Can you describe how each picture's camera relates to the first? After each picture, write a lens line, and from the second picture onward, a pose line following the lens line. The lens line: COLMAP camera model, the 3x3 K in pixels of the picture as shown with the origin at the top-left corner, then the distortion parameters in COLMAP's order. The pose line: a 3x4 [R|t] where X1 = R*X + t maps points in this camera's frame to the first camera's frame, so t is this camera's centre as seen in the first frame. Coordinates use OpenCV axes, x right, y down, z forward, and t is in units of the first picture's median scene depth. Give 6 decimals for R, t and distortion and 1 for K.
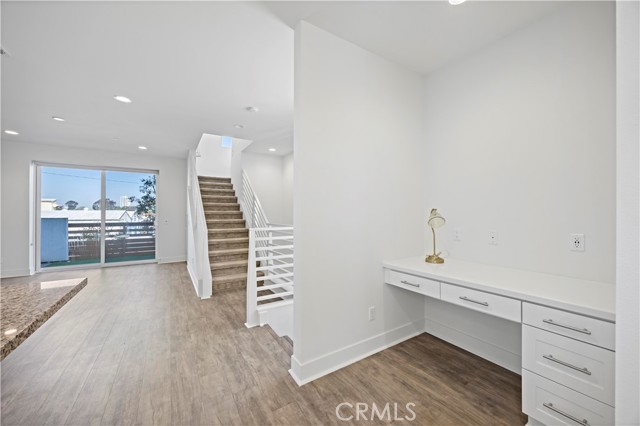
lens RADIAL K [[247.6, 0, 323.0], [0, 247.6, 213.0], [0, 0, 1]] dist [-0.006583, 0.001108]
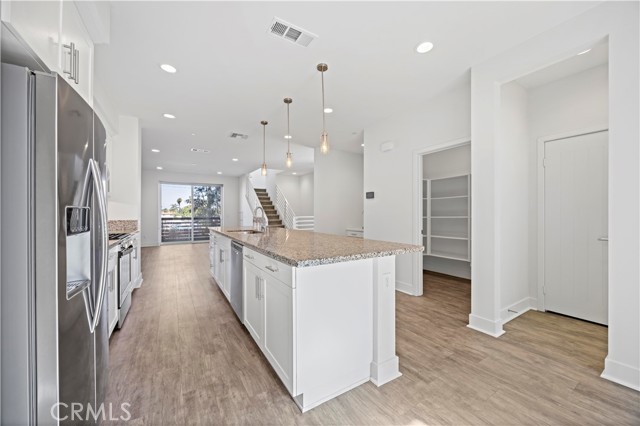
lens RADIAL K [[247.6, 0, 328.1], [0, 247.6, 211.8], [0, 0, 1]] dist [-0.006583, 0.001108]
pose [[0.999959, -0.001514, 0.008934, 0.009867], [0.001531, 0.999997, -0.001856, 0.010886], [-0.008931, 0.001869, 0.999958, -0.706210]]
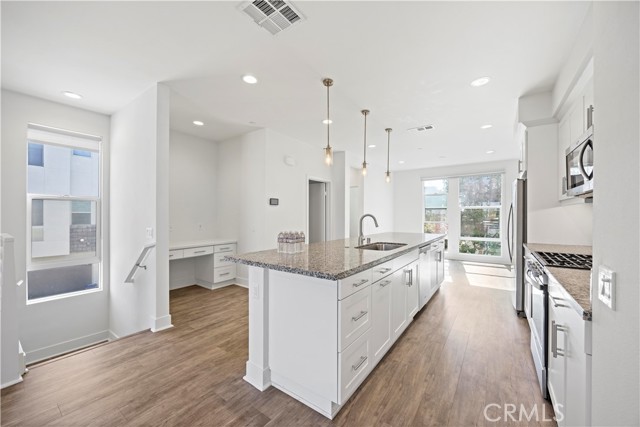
lens RADIAL K [[232.2, 0, 328.5], [0, 232.2, 218.4], [0, 0, 1]] dist [-0.001513, 0.000072]
pose [[-0.383759, -0.015555, 0.923302, -0.592773], [-0.004322, 0.999877, 0.015048, -0.002580], [-0.923423, 0.001784, -0.383779, 0.214667]]
